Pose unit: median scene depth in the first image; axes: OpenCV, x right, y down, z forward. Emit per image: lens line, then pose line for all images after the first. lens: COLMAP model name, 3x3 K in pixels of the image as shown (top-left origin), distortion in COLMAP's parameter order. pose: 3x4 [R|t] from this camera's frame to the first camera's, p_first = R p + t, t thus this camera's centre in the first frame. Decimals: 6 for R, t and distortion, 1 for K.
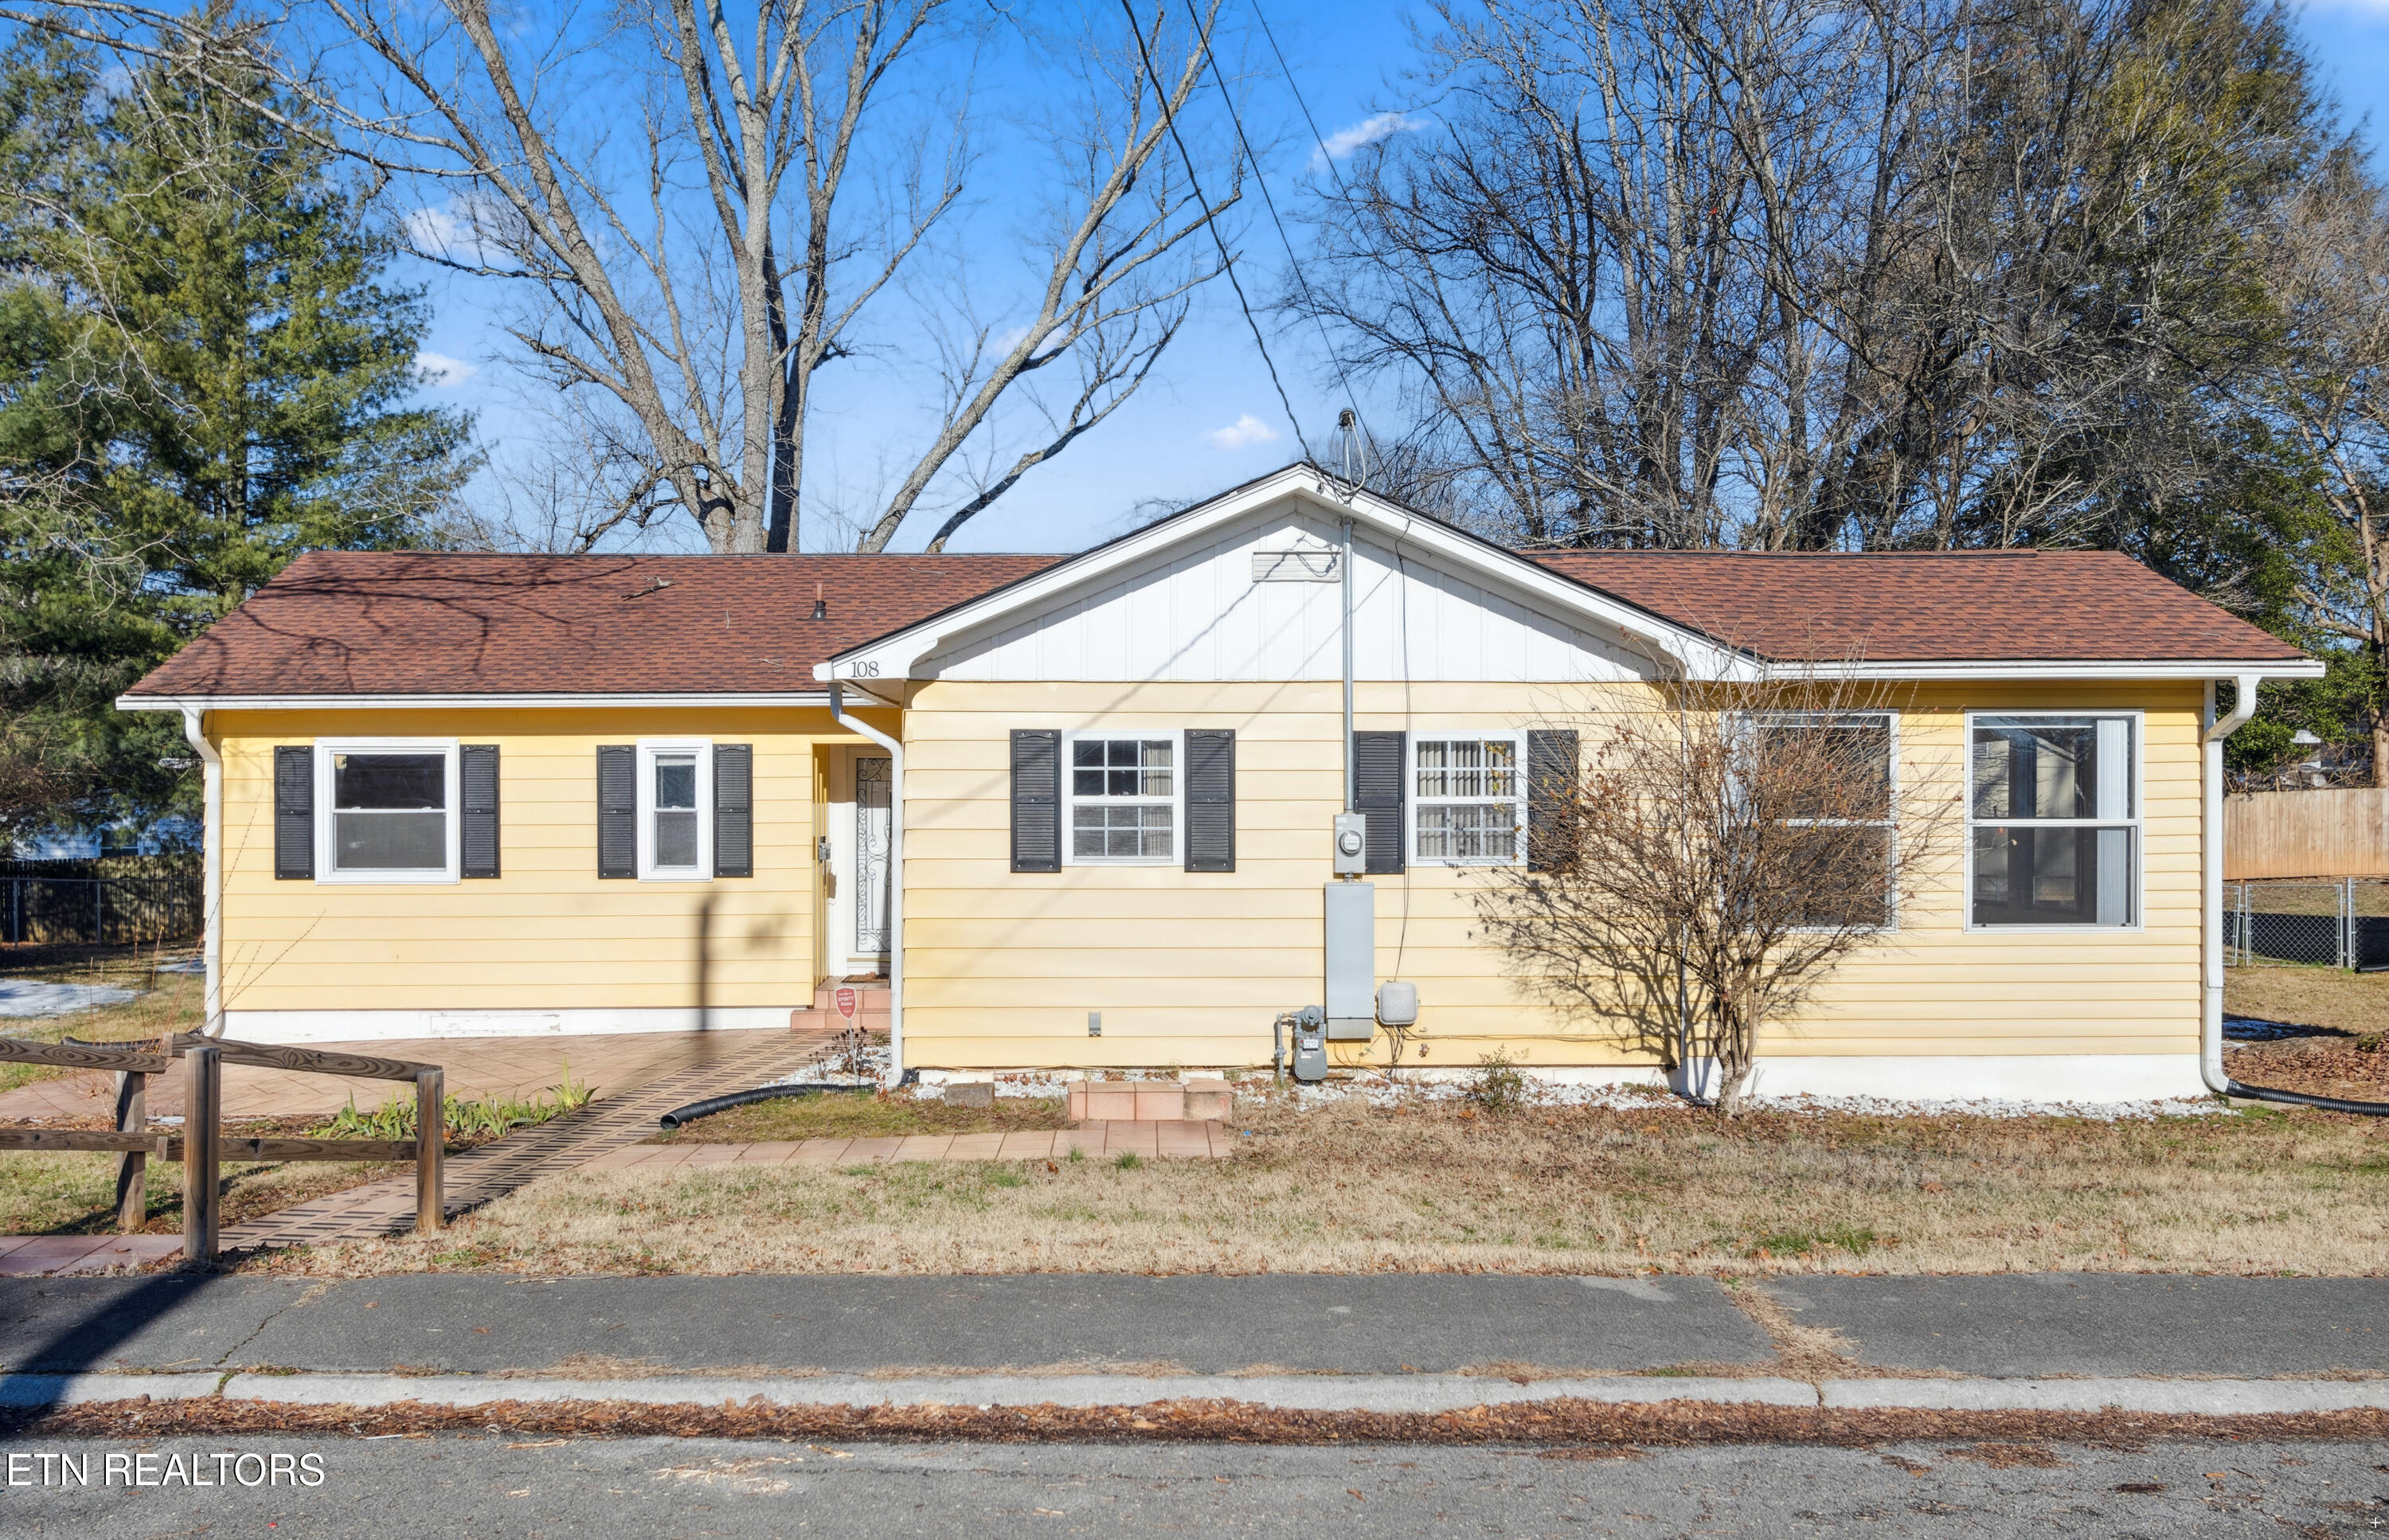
lens RADIAL K [[2196.3, 0, 1190.5], [0, 2196.3, 788.8], [0, 0, 1]] dist [0.004375, 0.000000]
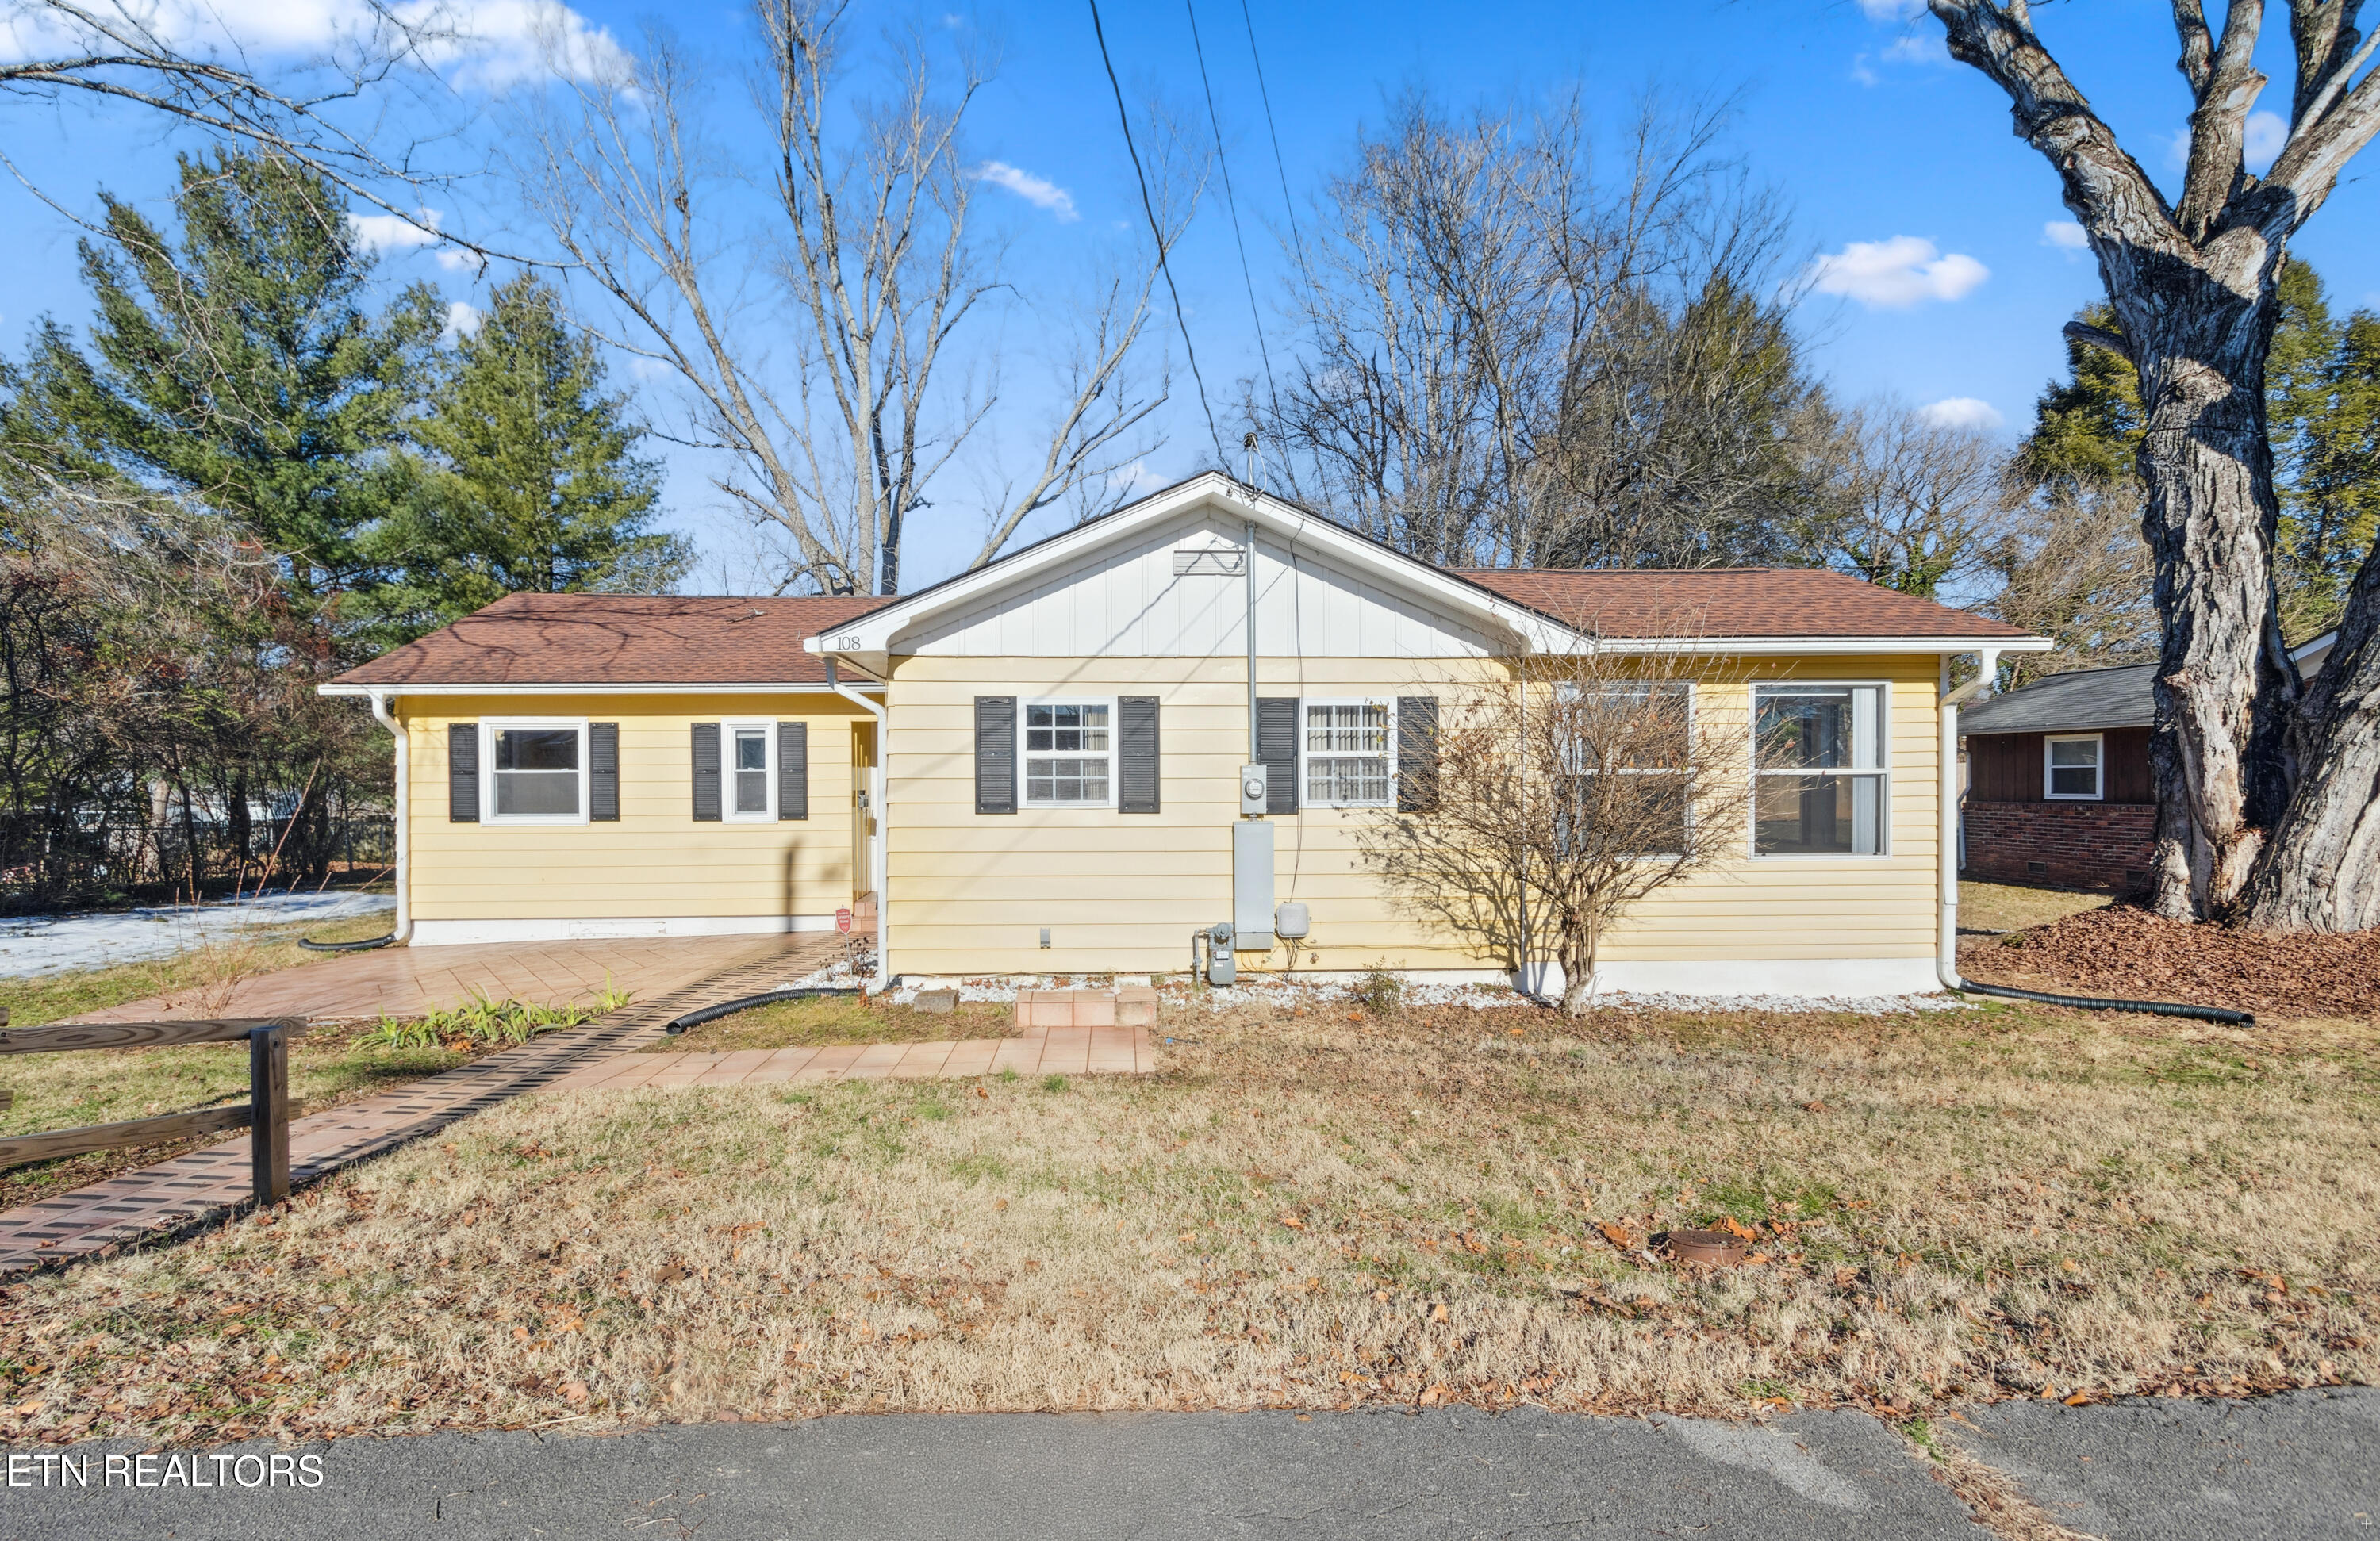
lens RADIAL K [[1147.2, 0, 1172.0], [0, 1147.2, 783.9], [0, 0, 1]] dist [0.004308, 0.000303]
pose [[0.999708, -0.002169, 0.024049, 0.011683], [0.002007, 0.999975, 0.006746, 0.017230], [-0.024063, -0.006696, 0.999688, 0.359409]]
